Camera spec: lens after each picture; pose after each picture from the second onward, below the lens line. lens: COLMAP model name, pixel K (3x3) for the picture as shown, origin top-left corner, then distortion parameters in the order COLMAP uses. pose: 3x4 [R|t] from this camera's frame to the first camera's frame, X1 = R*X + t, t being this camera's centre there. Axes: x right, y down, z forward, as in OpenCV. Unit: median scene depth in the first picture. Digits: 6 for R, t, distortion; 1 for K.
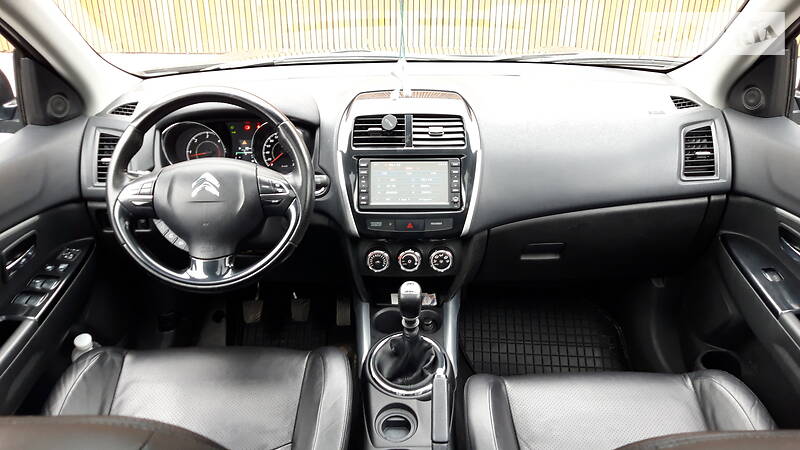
lens RADIAL K [[620.8, 0, 405.0], [0, 620.8, 224.3], [0, 0, 1]] dist [0.076474, -0.159989]
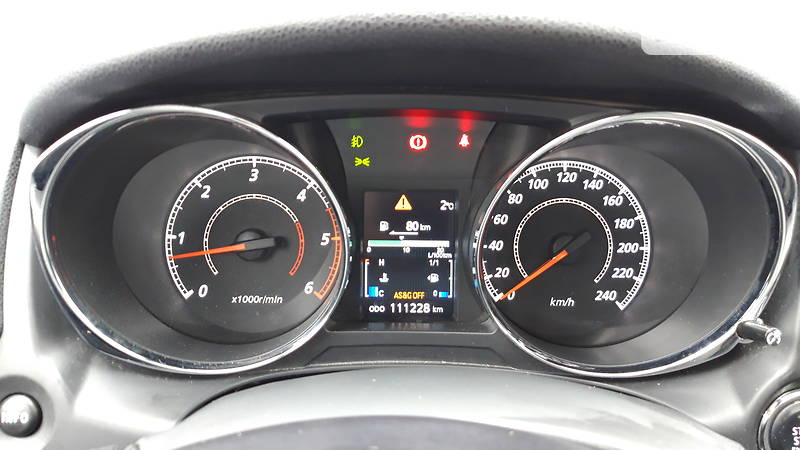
lens RADIAL K [[620.8, 0, 405.0], [0, 620.8, 224.3], [0, 0, 1]] dist [0.076474, -0.159989]
pose [[0.998692, 0.020454, 0.046863, -0.293564], [-0.019650, 0.999653, -0.017569, -0.129786], [-0.047206, 0.016625, 0.998747, 0.827368]]
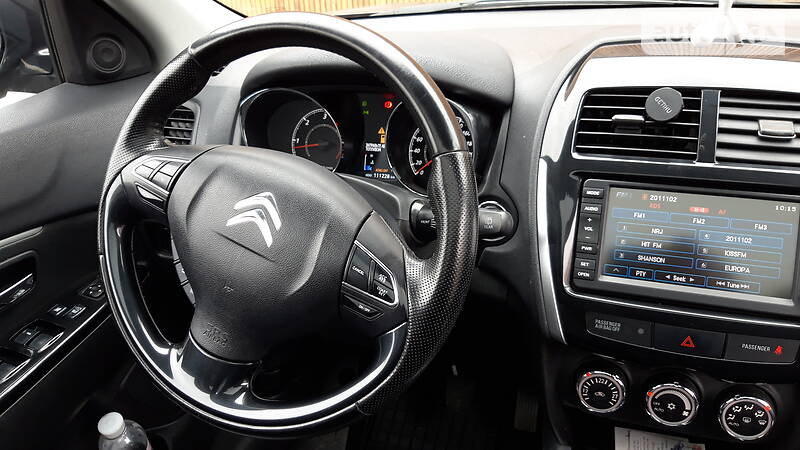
lens RADIAL K [[620.8, 0, 405.0], [0, 620.8, 224.3], [0, 0, 1]] dist [0.076474, -0.159989]
pose [[0.941037, 0.109461, -0.320107, -0.046469], [-0.105287, 0.993978, 0.030372, -0.070677], [0.321504, 0.005122, 0.946894, 0.505042]]
